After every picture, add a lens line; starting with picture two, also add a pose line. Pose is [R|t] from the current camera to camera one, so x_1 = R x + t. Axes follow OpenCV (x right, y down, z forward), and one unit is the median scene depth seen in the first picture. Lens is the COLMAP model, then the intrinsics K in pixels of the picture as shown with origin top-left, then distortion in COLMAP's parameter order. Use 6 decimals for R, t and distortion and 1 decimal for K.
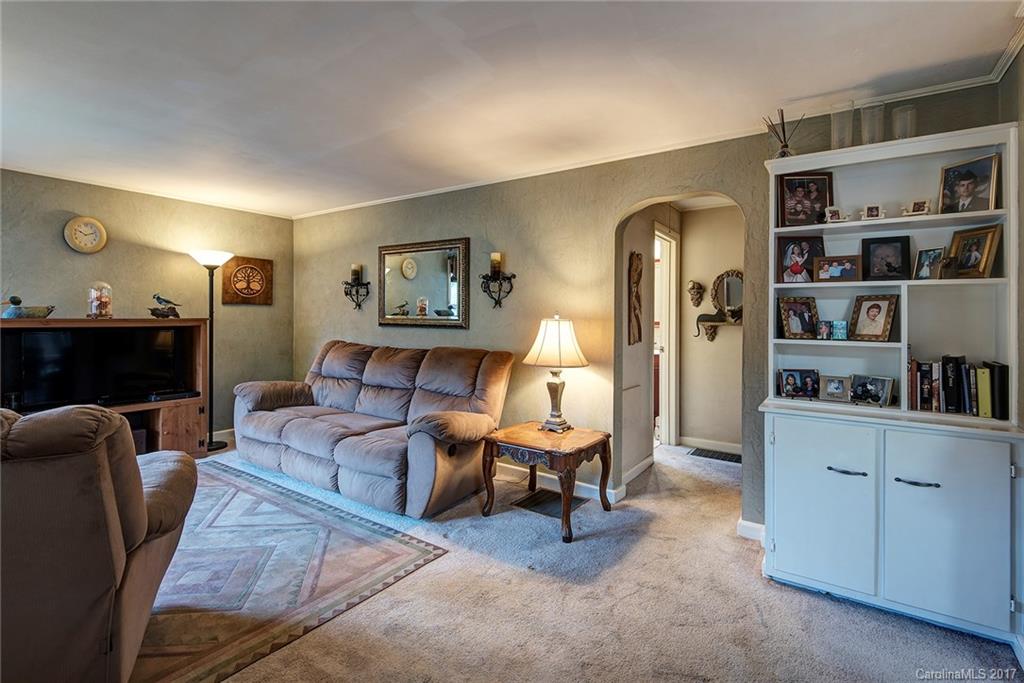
lens RADIAL K [[484.9, 0, 540.5], [0, 484.9, 315.0], [0, 0, 1]] dist [0.027279, -0.019654]
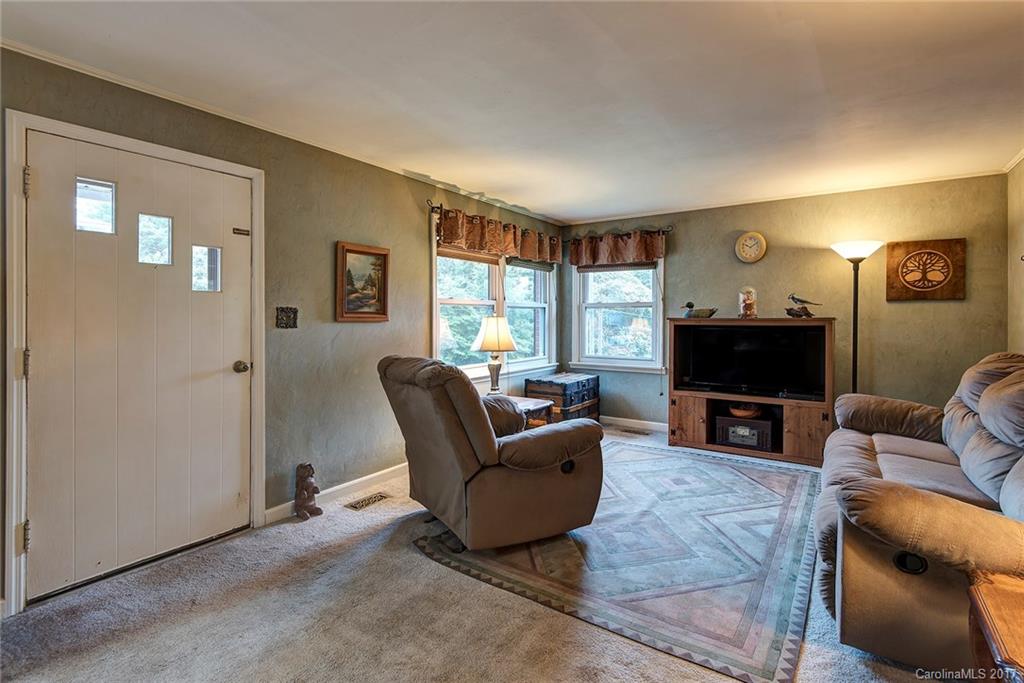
lens RADIAL K [[484.9, 0, 485.6], [0, 484.9, 322.2], [0, 0, 1]] dist [0.027279, -0.019654]
pose [[-0.047889, 0.001407, -0.998852, 0.286821], [0.002115, 0.999997, 0.001308, 0.014012], [0.998850, -0.002050, -0.047891, 0.443899]]
